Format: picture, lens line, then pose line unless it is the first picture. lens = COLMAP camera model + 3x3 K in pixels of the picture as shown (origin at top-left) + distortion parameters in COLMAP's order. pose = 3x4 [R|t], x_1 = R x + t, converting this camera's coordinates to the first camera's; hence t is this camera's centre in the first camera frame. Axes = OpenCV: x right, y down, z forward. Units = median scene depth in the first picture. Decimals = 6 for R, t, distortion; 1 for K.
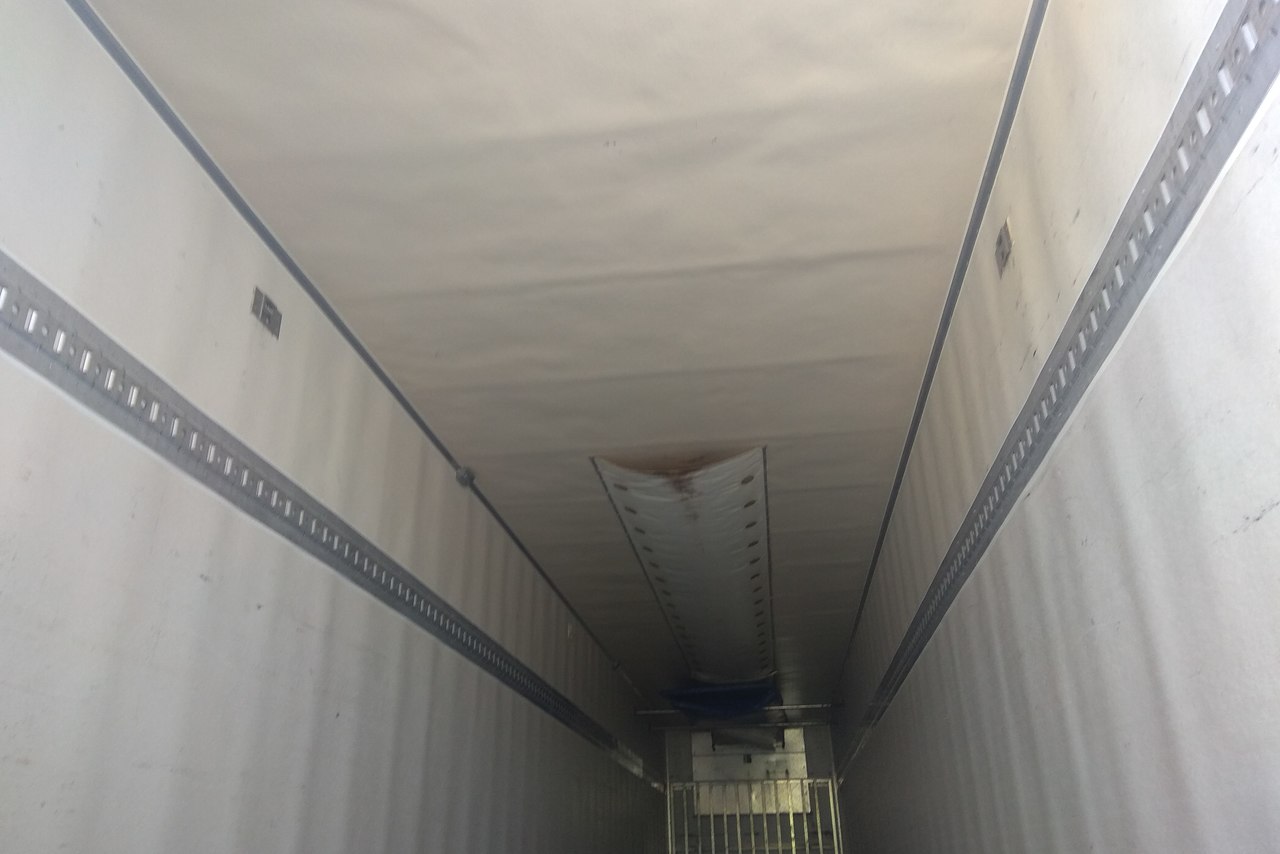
lens RADIAL K [[992.0, 0, 640.4], [0, 992.0, 431.6], [0, 0, 1]] dist [0.100831, -0.125354]
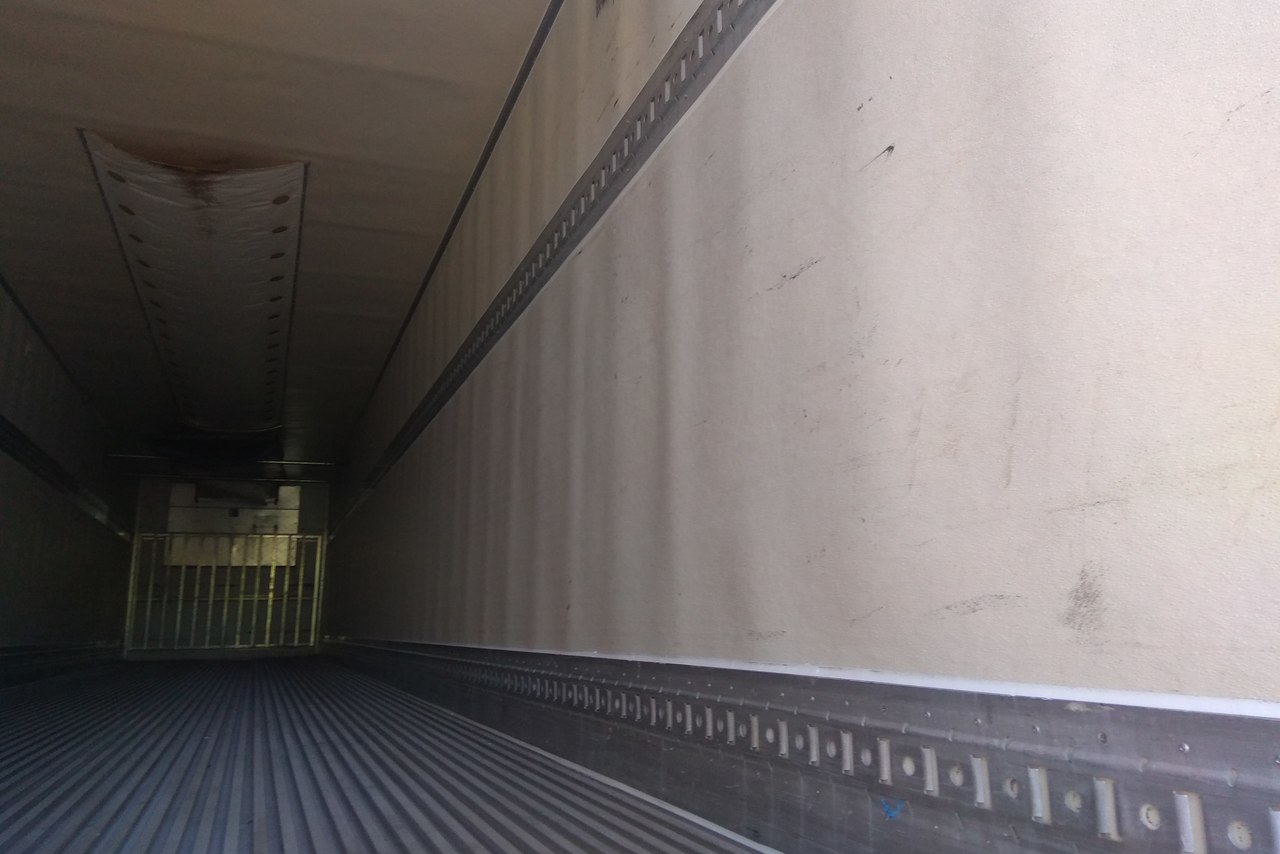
lens RADIAL K [[992.0, 0, 640.7], [0, 992.0, 416.0], [0, 0, 1]] dist [0.100831, -0.125354]
pose [[0.882804, 0.114461, 0.455582, 0.004889], [-0.204191, 0.966942, 0.152736, 0.031700], [-0.423040, -0.227862, 0.876993, 0.040398]]
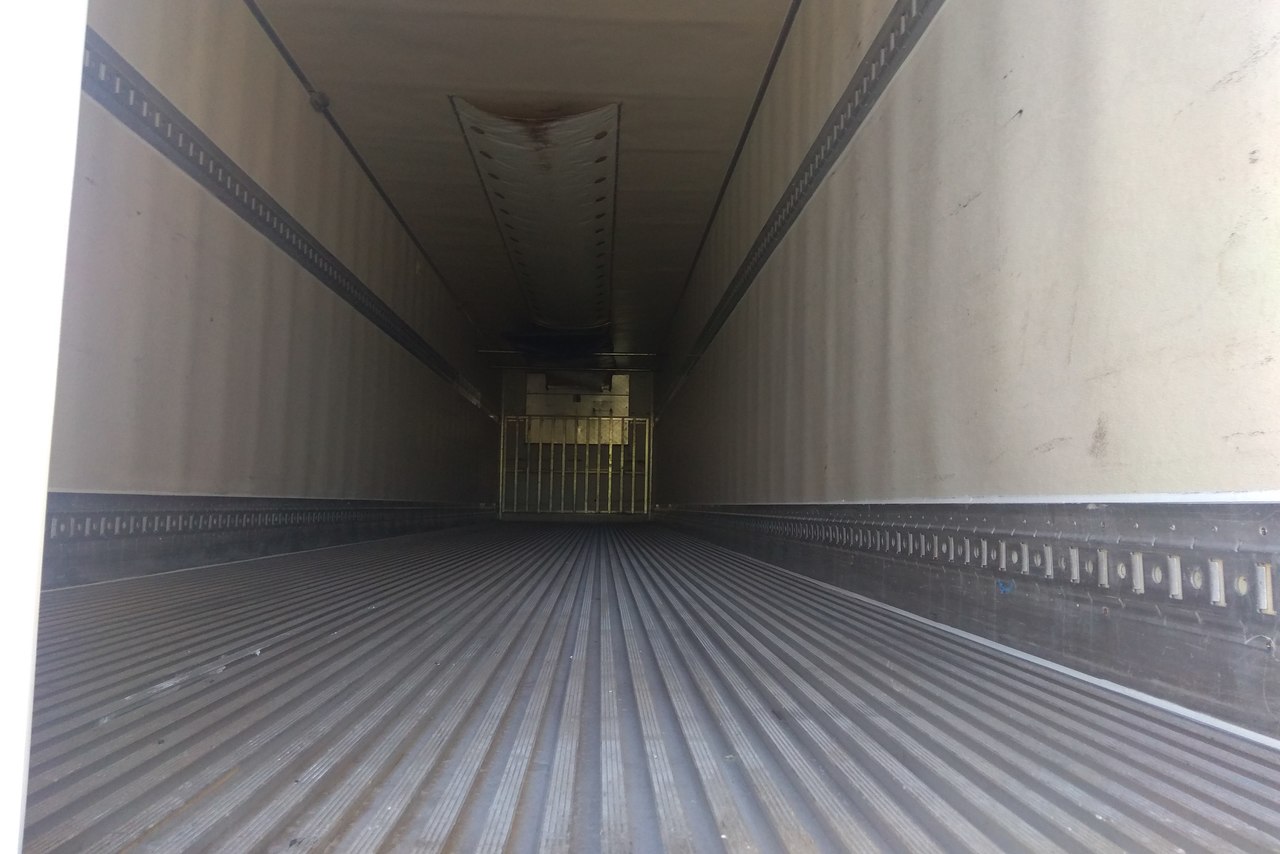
lens RADIAL K [[992.0, 0, 612.5], [0, 992.0, 444.9], [0, 0, 1]] dist [0.100831, -0.125354]
pose [[0.988819, 0.053269, 0.139278, -0.010172], [-0.098591, 0.934284, 0.342627, -0.009558], [-0.111874, -0.352527, 0.929090, -0.100992]]
